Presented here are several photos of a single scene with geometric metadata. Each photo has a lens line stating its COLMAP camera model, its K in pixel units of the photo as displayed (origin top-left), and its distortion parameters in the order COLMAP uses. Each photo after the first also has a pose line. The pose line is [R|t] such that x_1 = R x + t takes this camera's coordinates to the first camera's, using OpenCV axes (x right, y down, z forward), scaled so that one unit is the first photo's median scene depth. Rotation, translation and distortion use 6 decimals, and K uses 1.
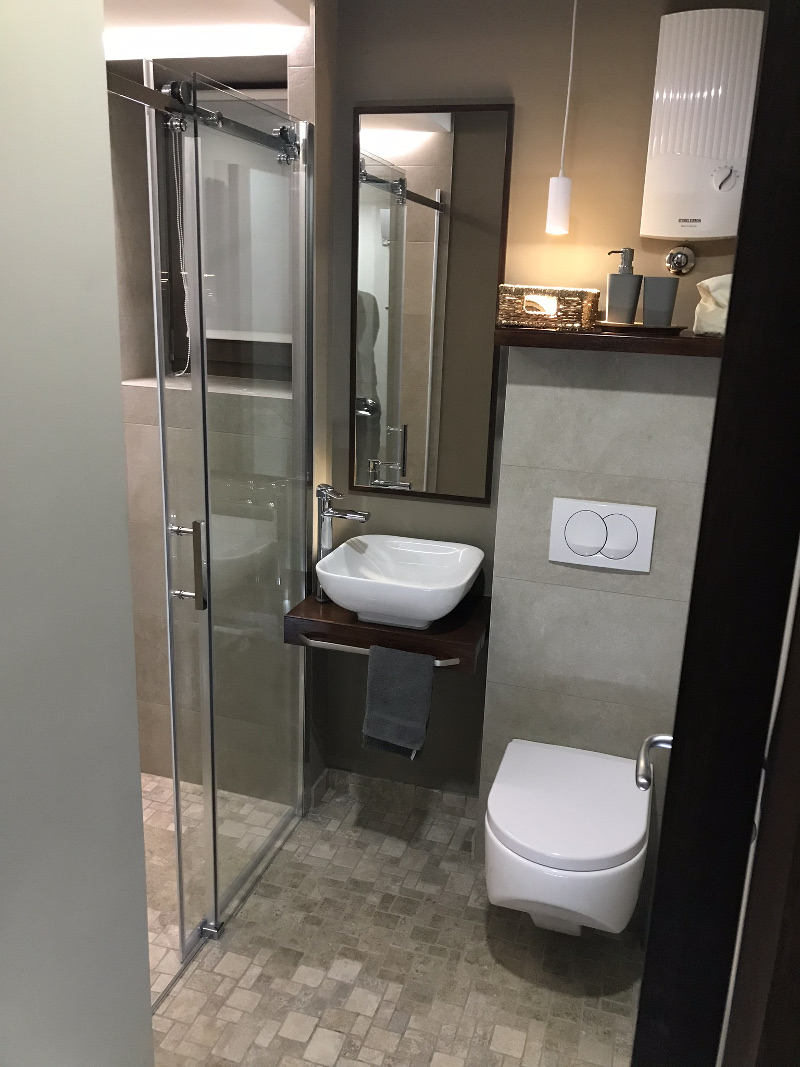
lens RADIAL K [[873.6, 0, 403.7], [0, 873.6, 533.1], [0, 0, 1]] dist [0.033466, -0.026981]
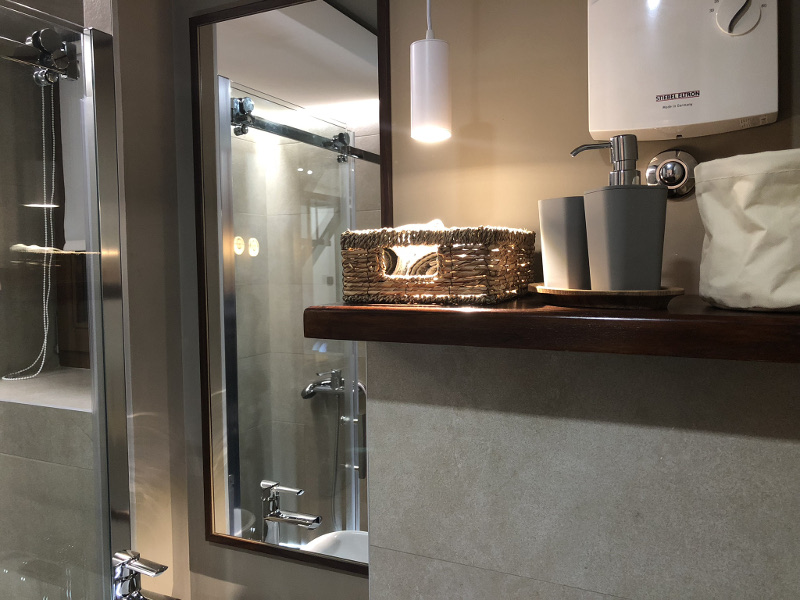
lens RADIAL K [[664.0, 0, 398.7], [0, 664.0, 300.5], [0, 0, 1]] dist [0.046356, -0.046781]
pose [[0.988520, -0.040536, -0.145549, 0.206523], [0.007501, 0.975316, -0.220685, -0.141887], [0.150902, 0.217060, 0.964424, 0.594025]]
